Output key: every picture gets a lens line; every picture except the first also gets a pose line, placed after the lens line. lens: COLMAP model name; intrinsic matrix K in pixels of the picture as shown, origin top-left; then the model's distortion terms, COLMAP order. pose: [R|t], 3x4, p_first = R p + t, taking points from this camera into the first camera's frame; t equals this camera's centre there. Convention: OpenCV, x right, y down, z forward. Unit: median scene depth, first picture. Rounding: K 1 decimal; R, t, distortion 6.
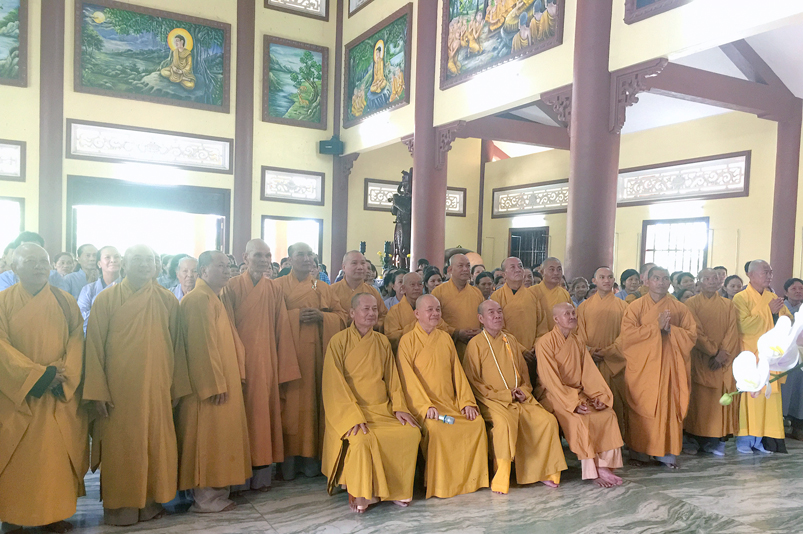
lens RADIAL K [[678.4, 0, 405.3], [0, 678.4, 294.3], [0, 0, 1]] dist [0.082142, -0.122602]
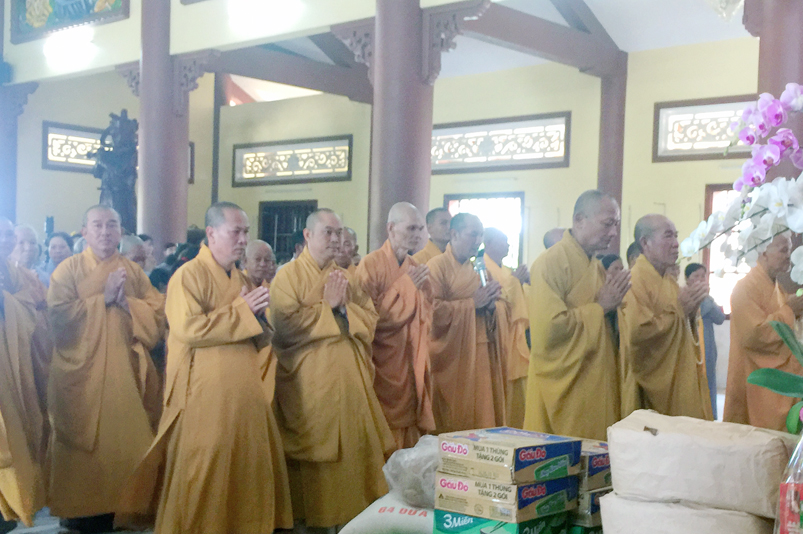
lens RADIAL K [[1079.7, 0, 397.2], [0, 1079.7, 299.3], [0, 0, 1]] dist [0.034792, 0.082137]
pose [[0.946378, -0.010234, 0.322898, -0.086916], [0.013671, 0.999871, -0.008377, 0.017359], [-0.322771, 0.012342, 0.946397, -0.115917]]
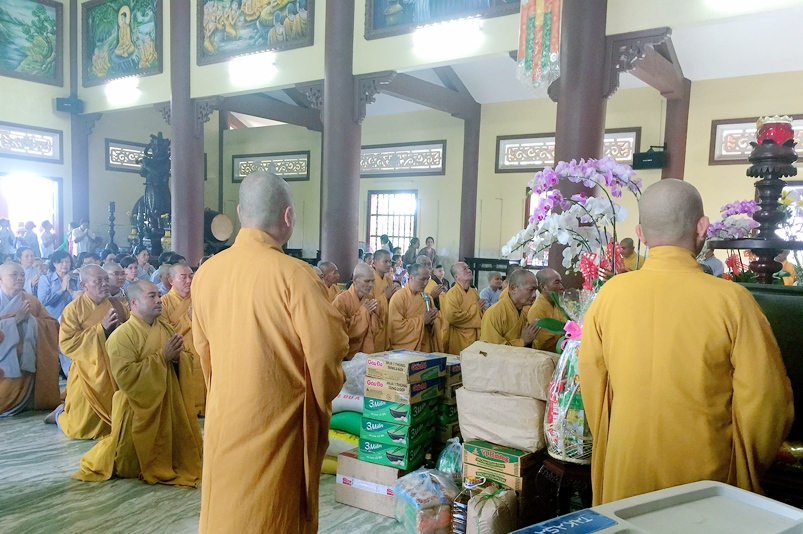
lens RADIAL K [[678.4, 0, 405.3], [0, 678.4, 294.3], [0, 0, 1]] dist [0.082142, -0.122602]
pose [[0.910185, -0.035702, 0.412660, -0.094805], [0.012976, 0.998247, 0.057745, 0.007949], [-0.413998, -0.047204, 0.909053, -0.135443]]
